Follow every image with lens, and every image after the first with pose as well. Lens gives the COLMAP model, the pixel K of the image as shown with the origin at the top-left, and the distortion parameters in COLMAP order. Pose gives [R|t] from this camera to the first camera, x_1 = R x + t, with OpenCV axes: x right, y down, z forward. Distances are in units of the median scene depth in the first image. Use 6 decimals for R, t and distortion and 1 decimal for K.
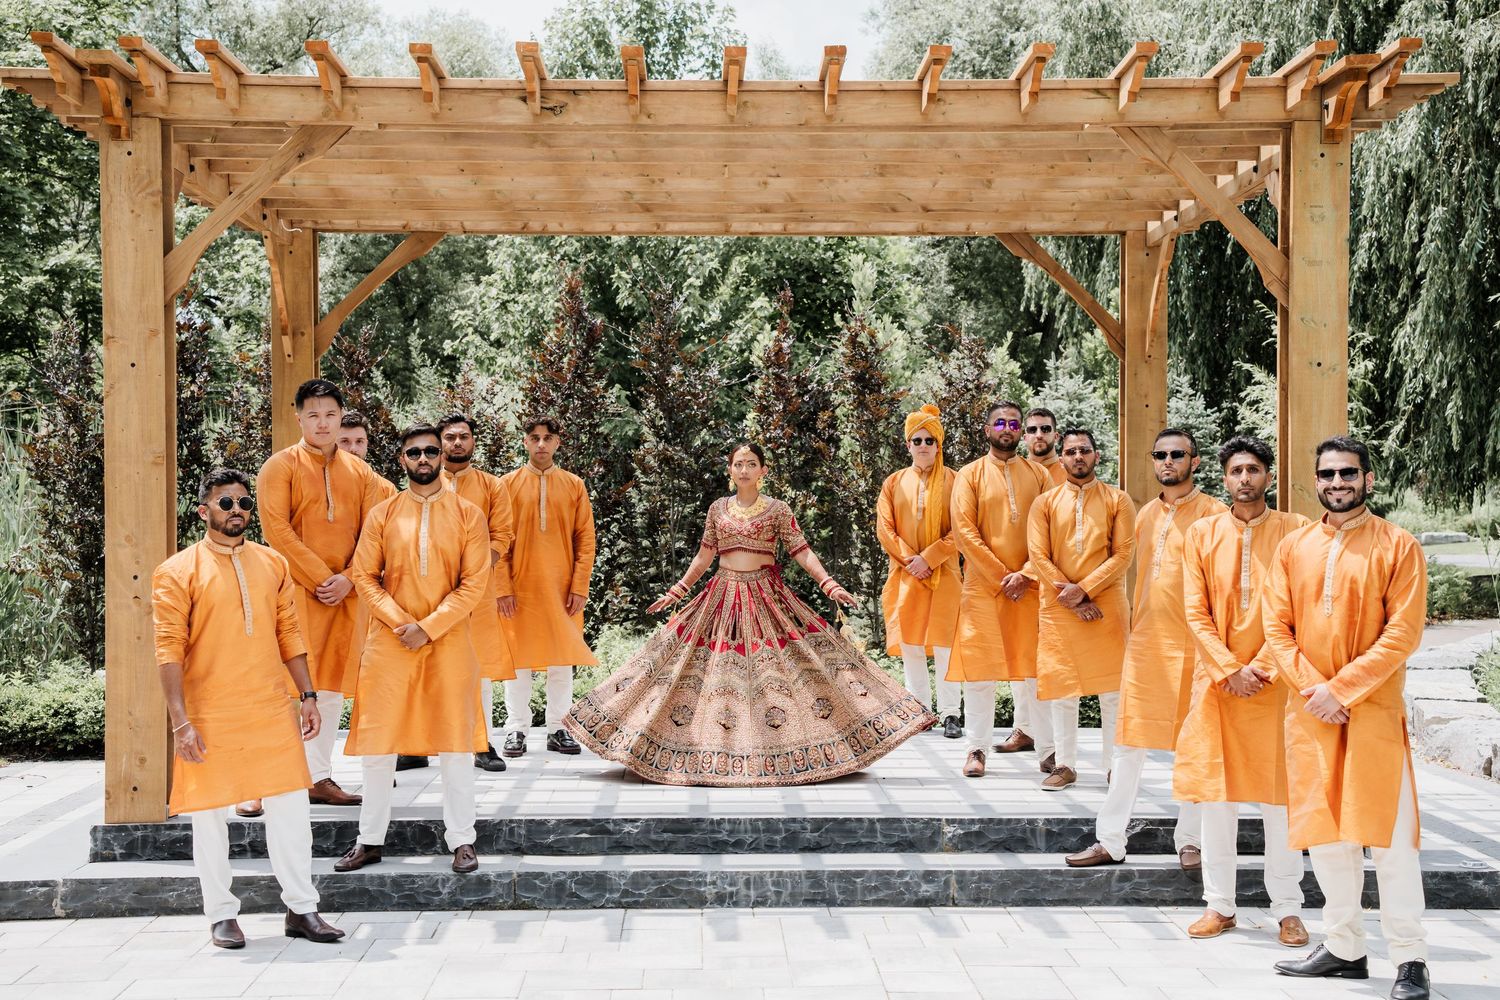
lens RADIAL K [[2192.7, 0, 748.7], [0, 2192.7, 514.3], [0, 0, 1]] dist [0.221273, 0.000000]
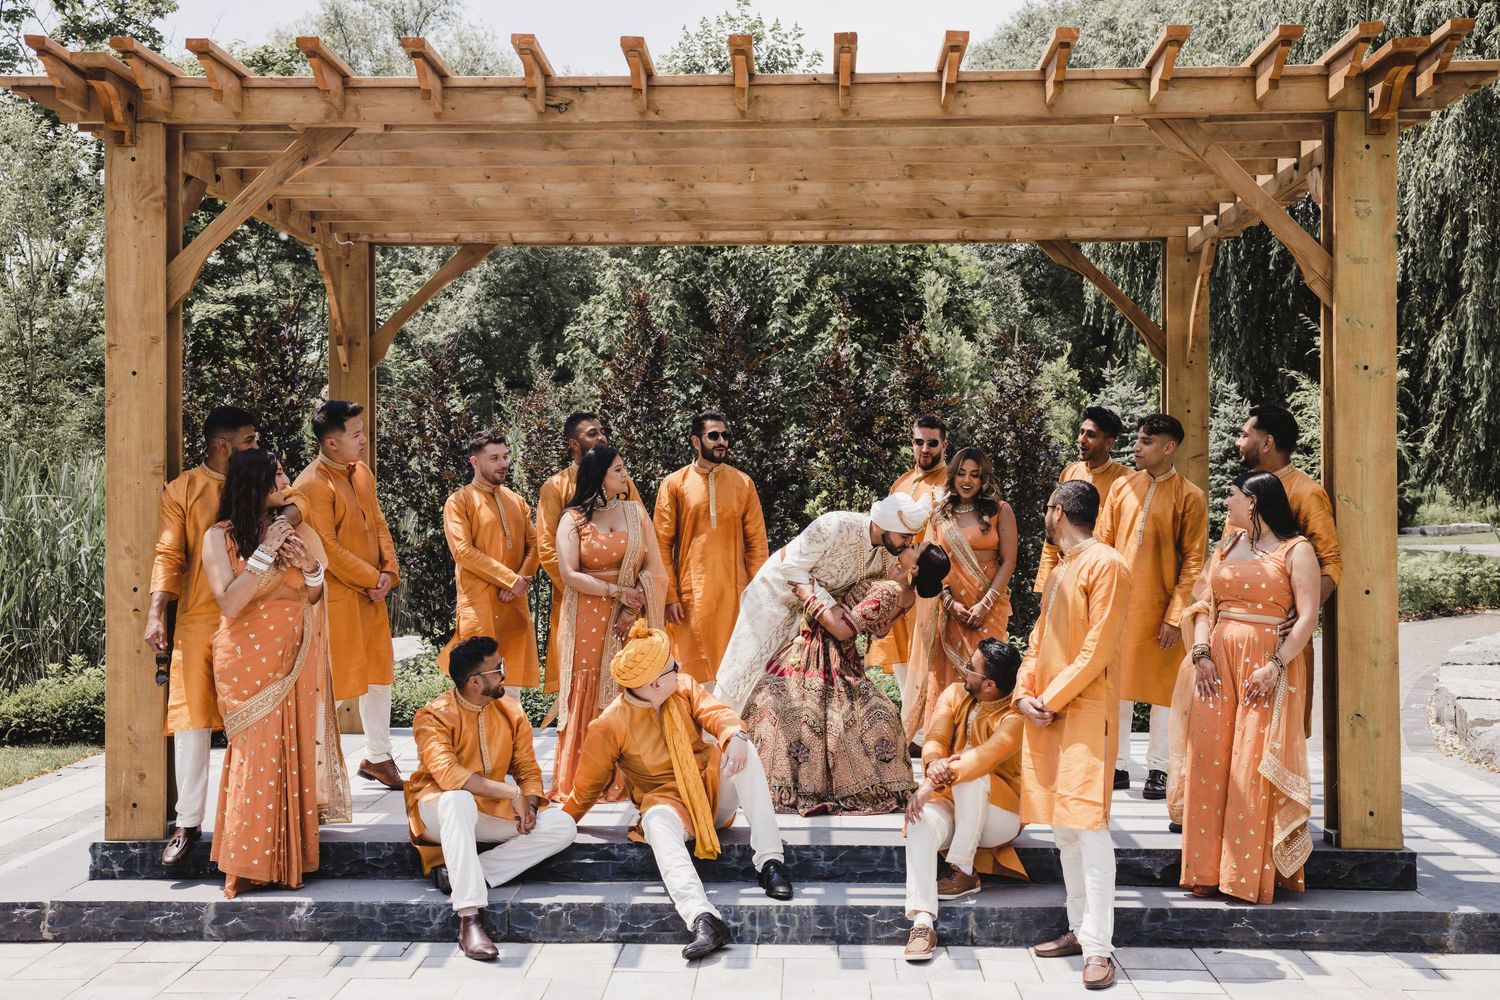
lens RADIAL K [[1845.7, 0, 752.3], [0, 1845.7, 490.1], [0, 0, 1]] dist [0.087297, 0.000000]
pose [[0.998036, 0.000405, -0.062648, 0.037902], [-0.000820, 0.999978, -0.006602, -0.008268], [0.062644, 0.006641, 0.998014, 0.159993]]
